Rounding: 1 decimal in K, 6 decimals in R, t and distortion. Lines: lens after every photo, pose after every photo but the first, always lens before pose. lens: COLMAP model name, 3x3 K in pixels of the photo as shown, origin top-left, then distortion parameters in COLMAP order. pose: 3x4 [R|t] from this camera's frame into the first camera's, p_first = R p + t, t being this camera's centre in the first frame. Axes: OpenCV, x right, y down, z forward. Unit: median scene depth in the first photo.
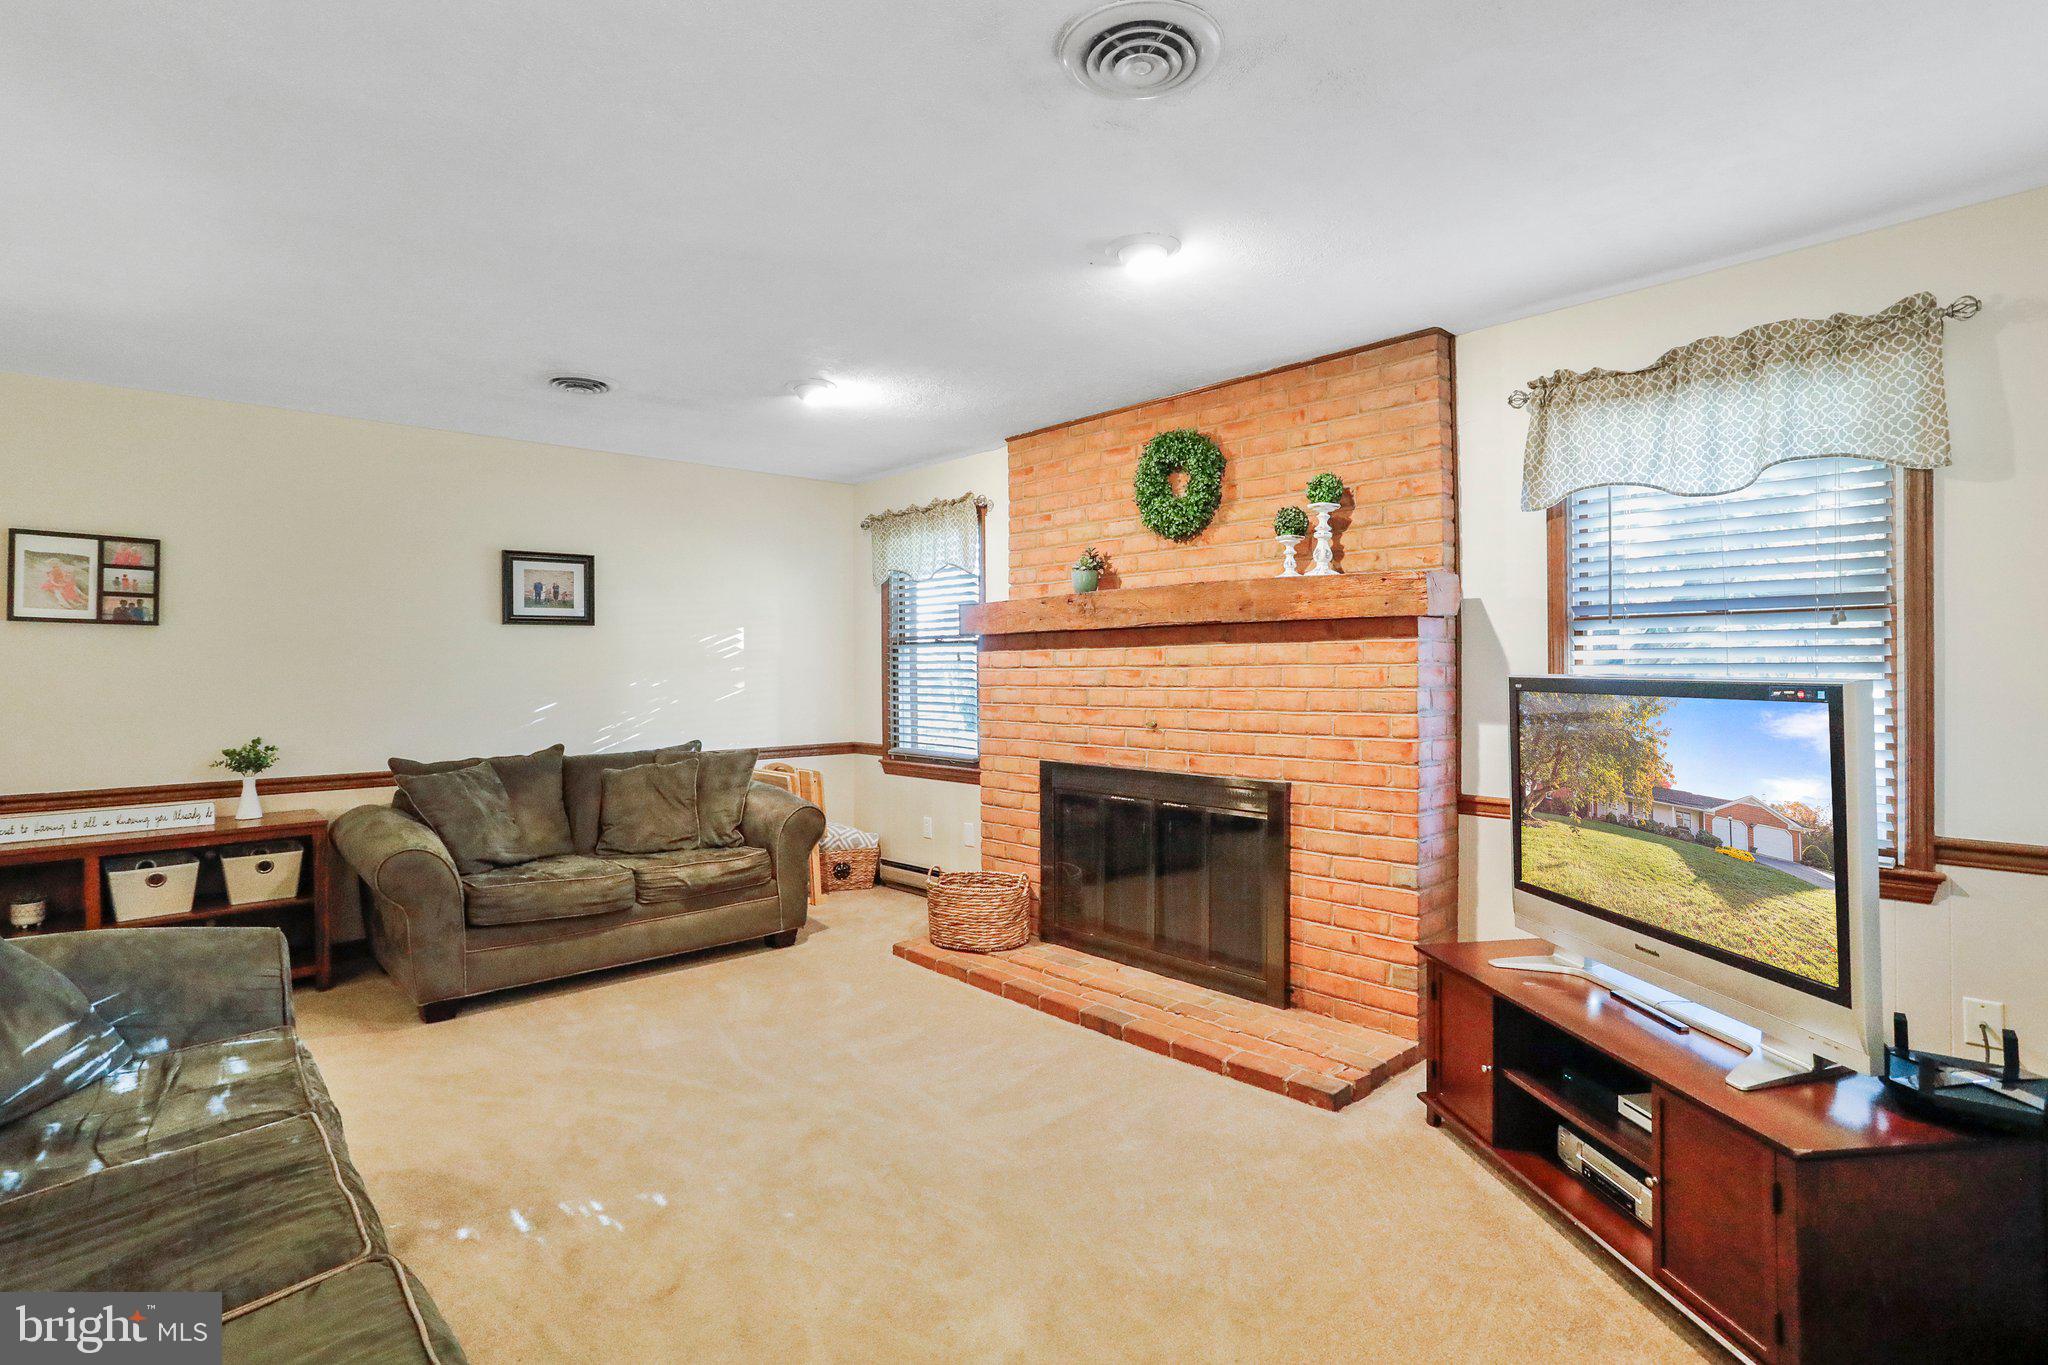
lens RADIAL K [[987.7, 0, 1019.1], [0, 987.7, 676.5], [0, 0, 1]] dist [-0.059222, 0.033820]
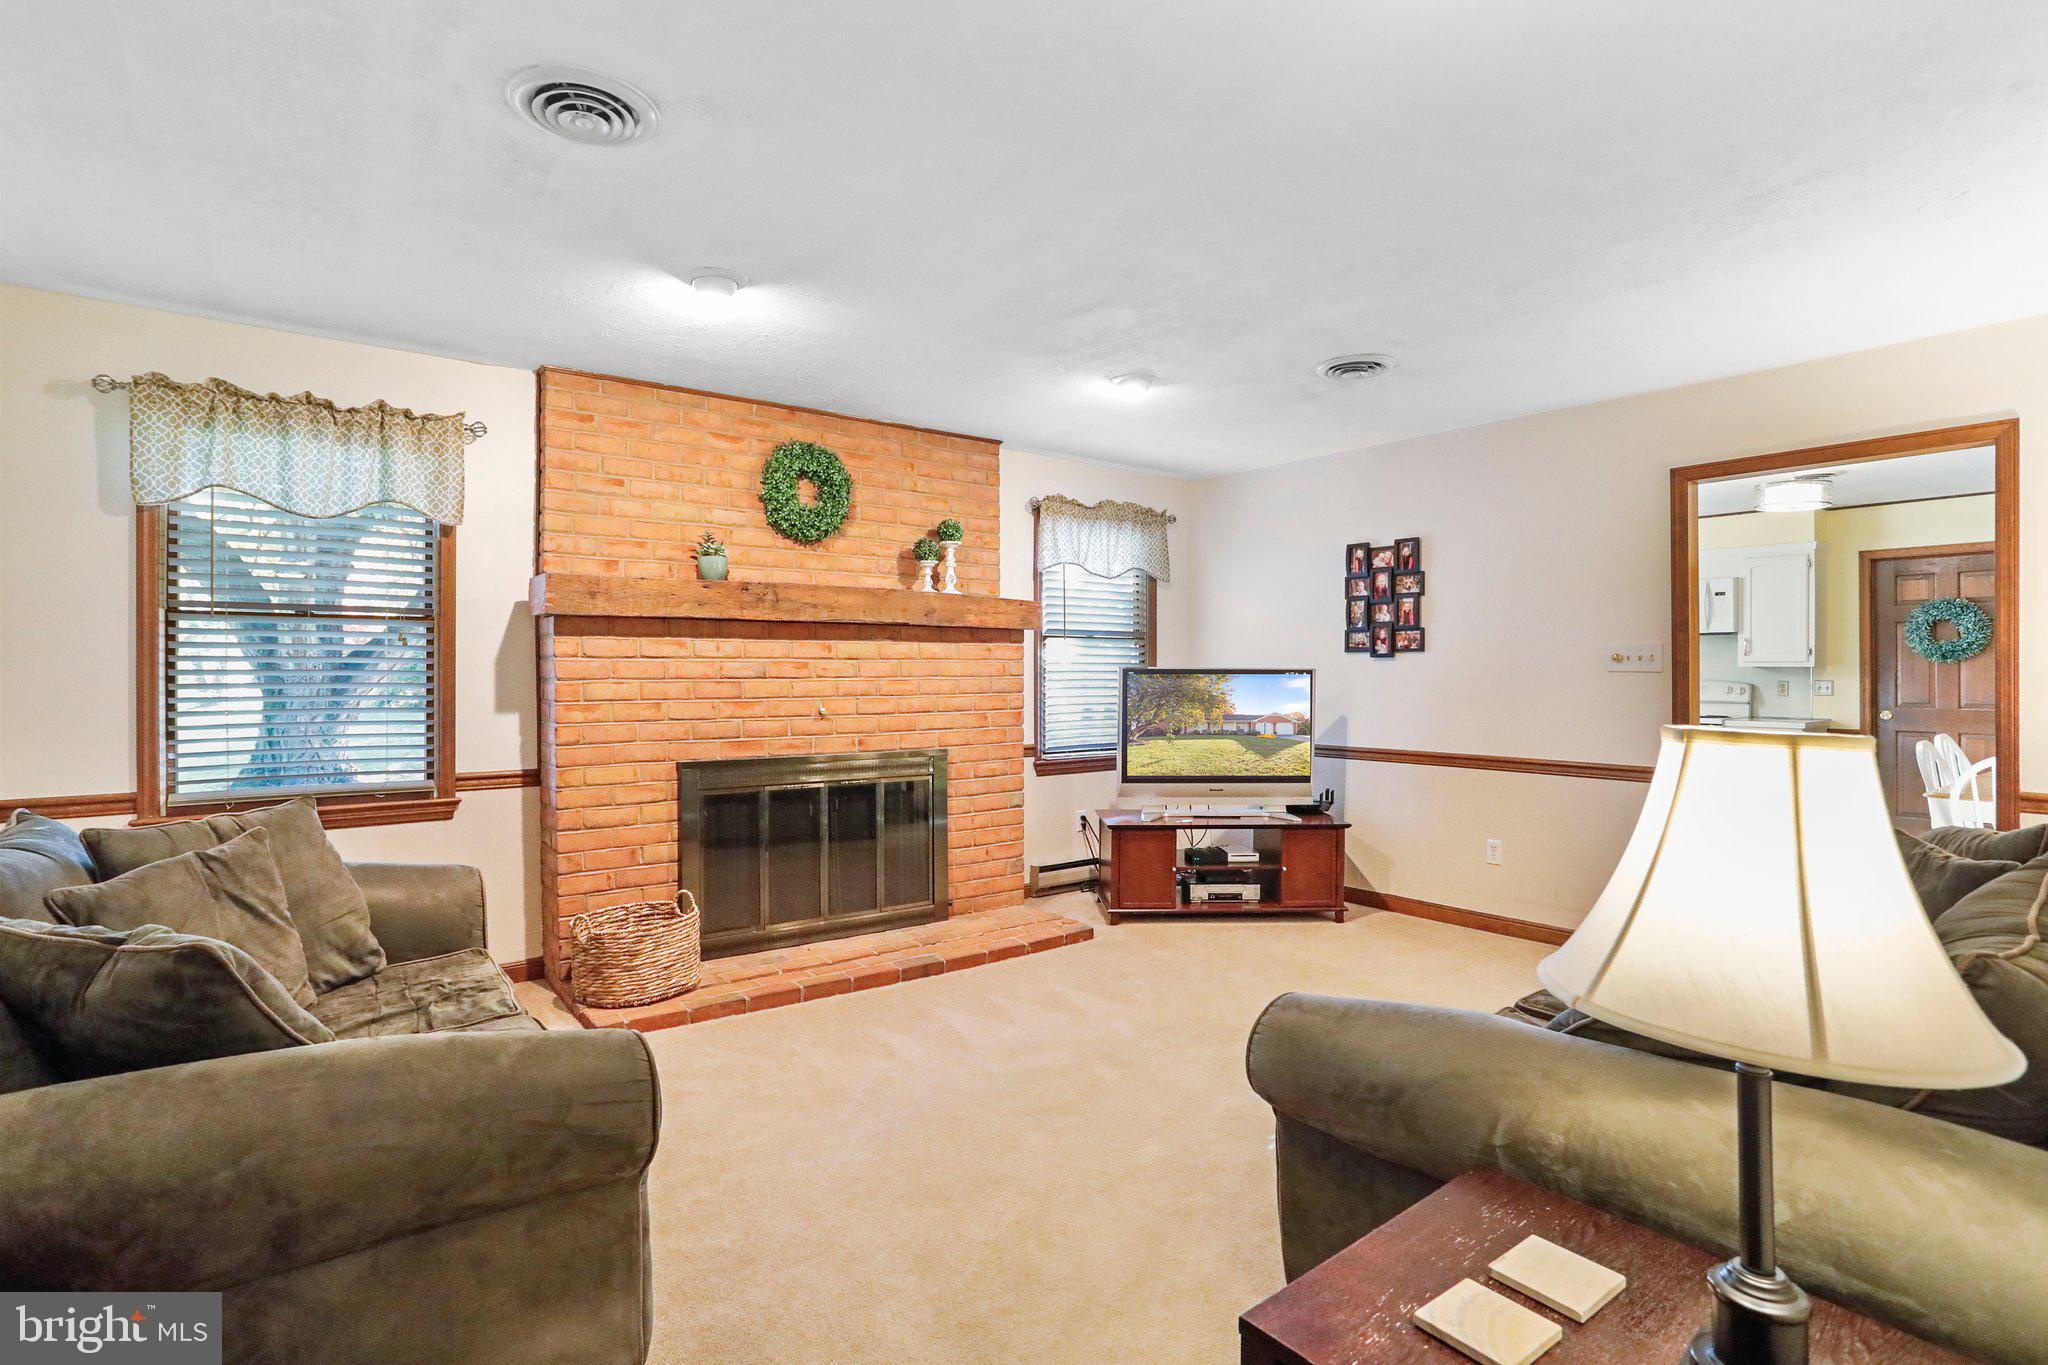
lens RADIAL K [[987.7, 0, 1019.1], [0, 987.7, 676.5], [0, 0, 1]] dist [-0.059222, 0.033820]
pose [[0.097236, 0.005975, 0.995243, -0.995271], [0.011080, 0.999914, -0.007085, 0.020854], [-0.995200, 0.011717, 0.097162, 0.737337]]
